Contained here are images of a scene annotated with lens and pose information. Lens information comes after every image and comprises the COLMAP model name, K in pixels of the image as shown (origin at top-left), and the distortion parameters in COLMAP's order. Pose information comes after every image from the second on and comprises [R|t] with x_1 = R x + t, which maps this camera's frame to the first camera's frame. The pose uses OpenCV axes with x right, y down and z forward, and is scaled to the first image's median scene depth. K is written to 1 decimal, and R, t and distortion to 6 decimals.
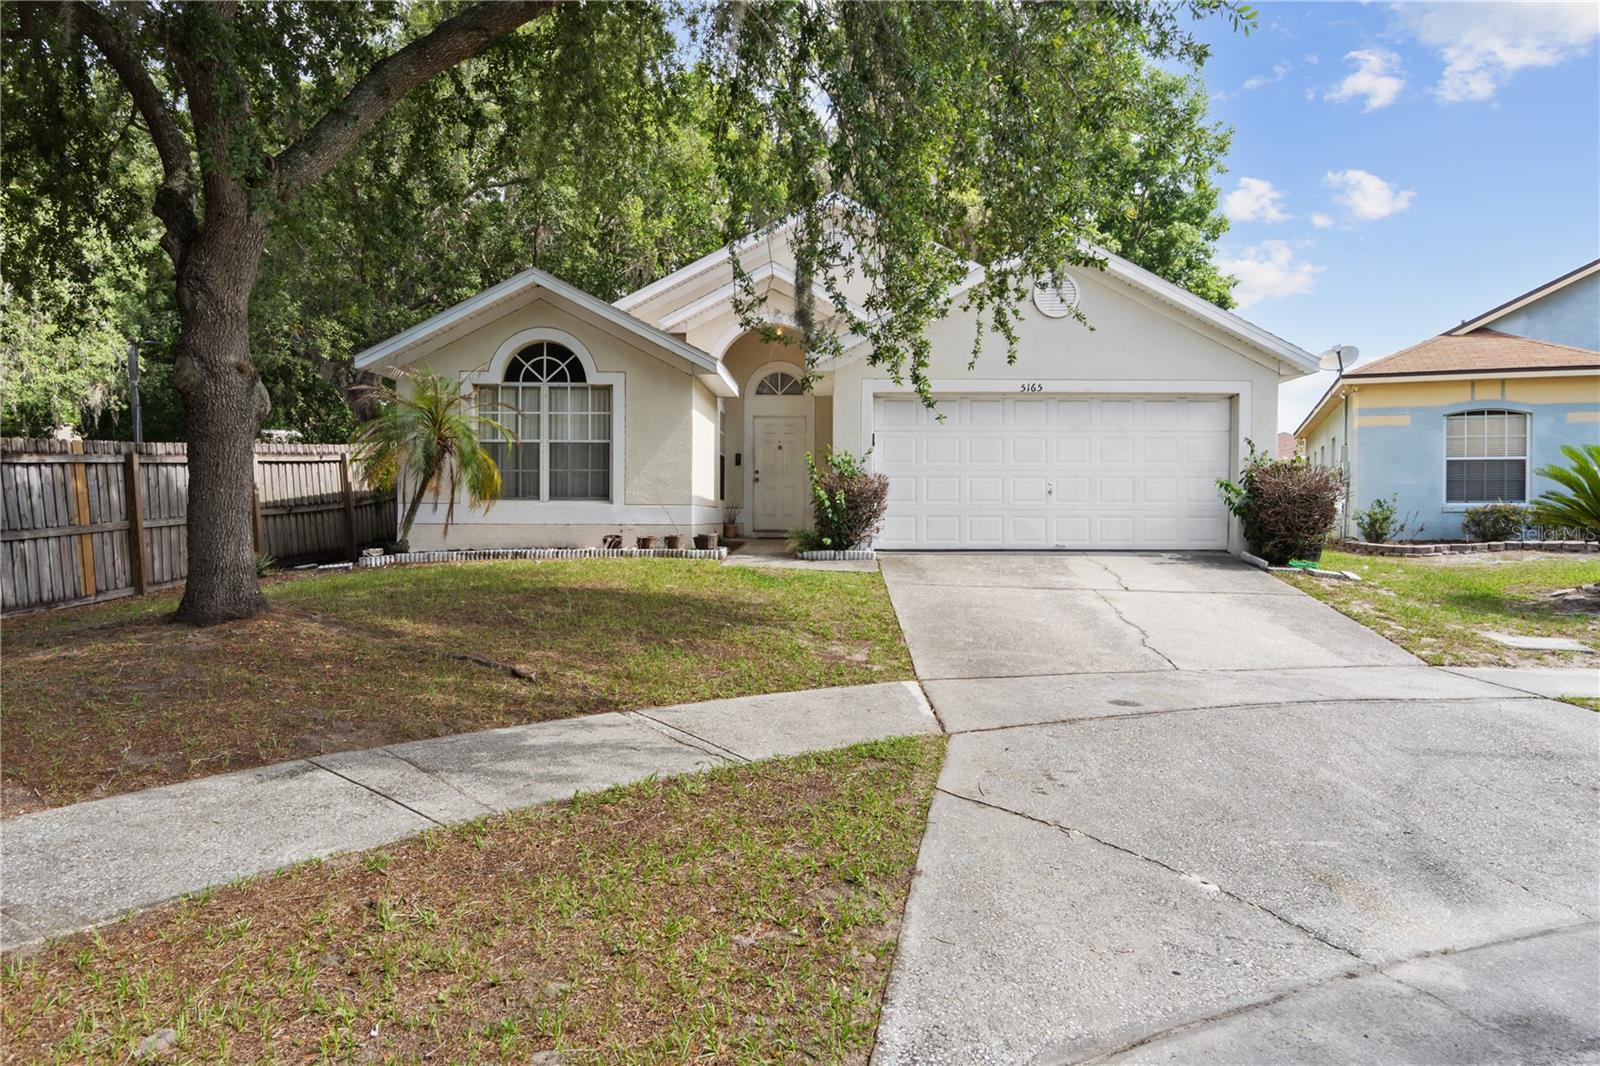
lens RADIAL K [[1088.3, 0, 799.9], [0, 1088.3, 529.3], [0, 0, 1]] dist [-0.006115, -0.003806]
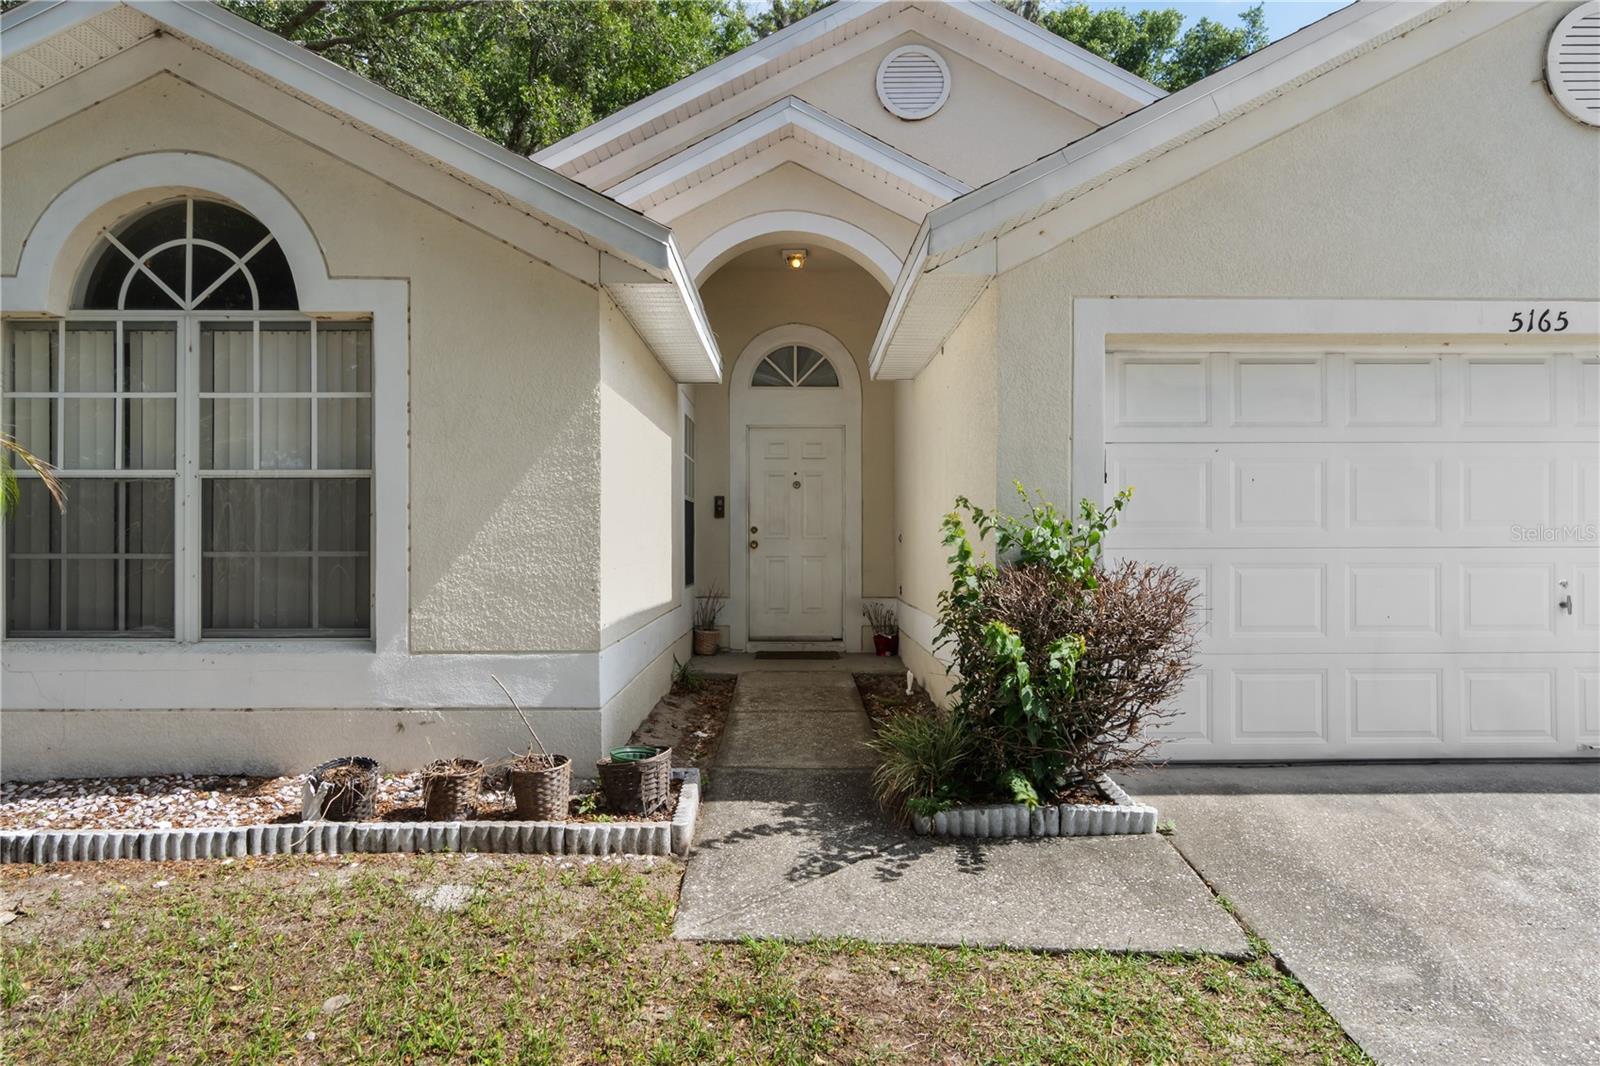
lens RADIAL K [[988.4, 0, 801.6], [0, 988.4, 532.3], [0, 0, 1]] dist [-0.003653, -0.000431]
pose [[0.999316, -0.005980, 0.036502, -0.044578], [0.006764, 0.999748, -0.021392, -0.053674], [-0.036365, 0.021624, 0.999105, 0.669873]]
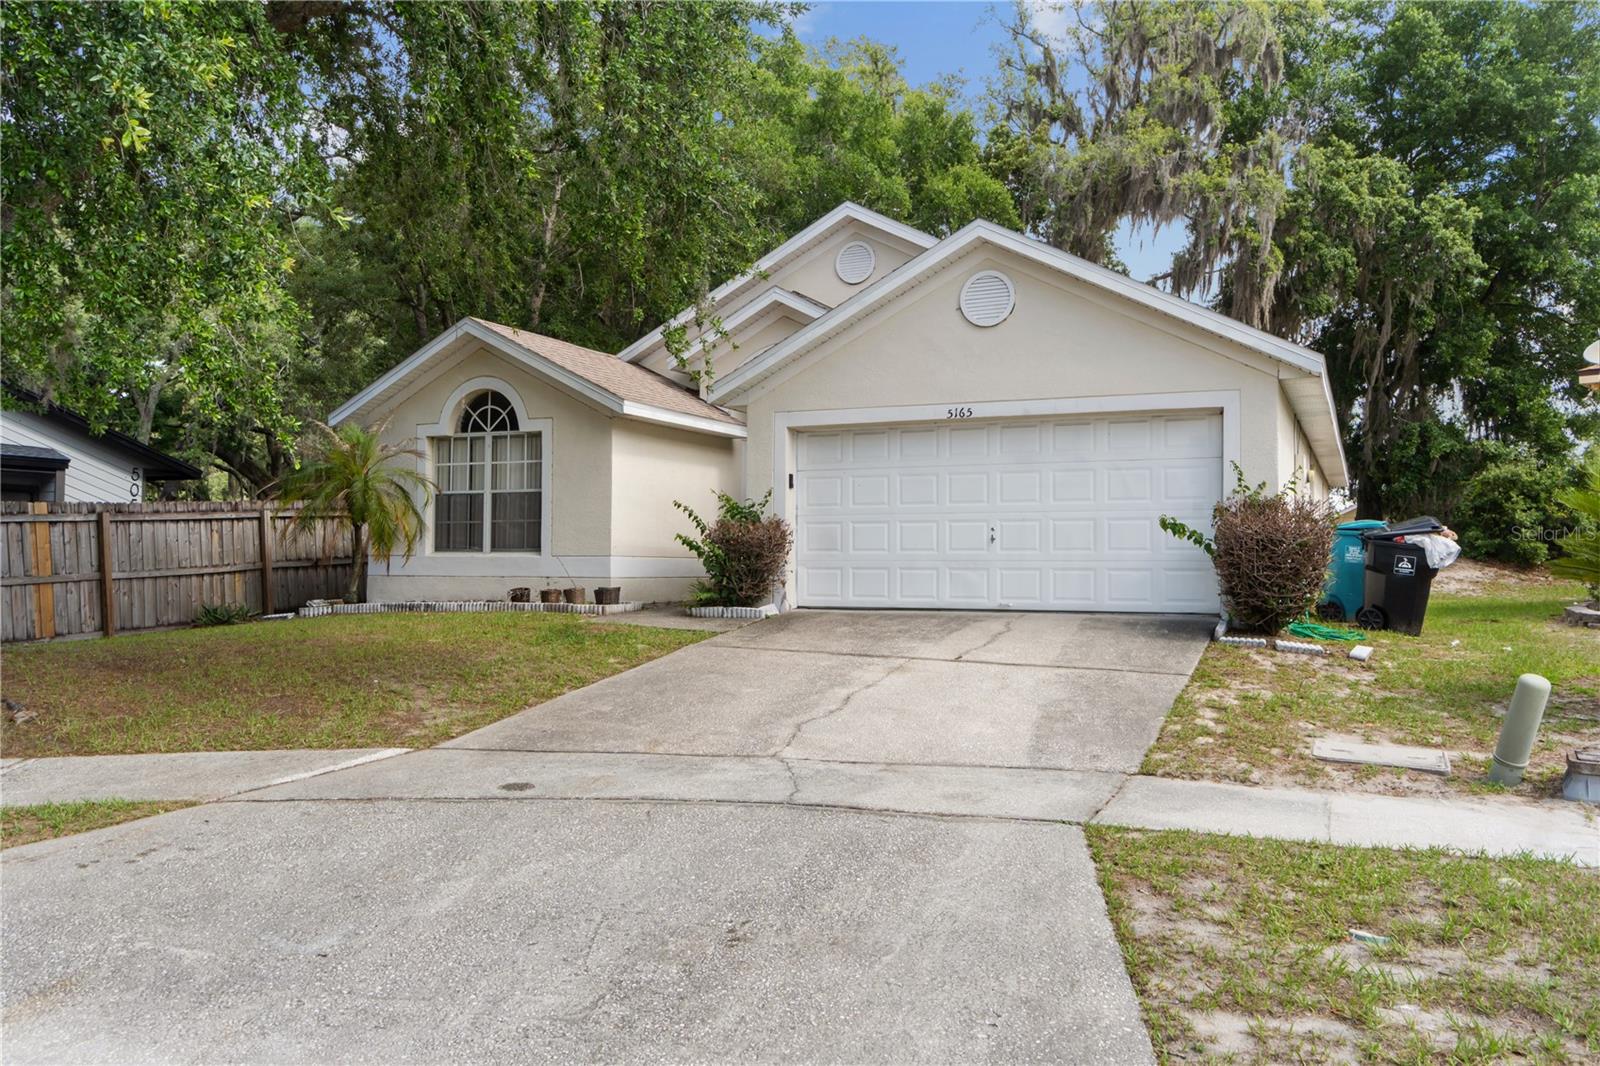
lens RADIAL K [[1219.2, 0, 798.0], [0, 1219.2, 526.5], [0, 0, 1]] dist [0.005377, 0.002992]
pose [[0.919396, -0.012990, -0.393119, 0.455367], [-0.005209, 0.998965, -0.045192, -0.001439], [0.393299, 0.043597, 0.918376, 0.101732]]
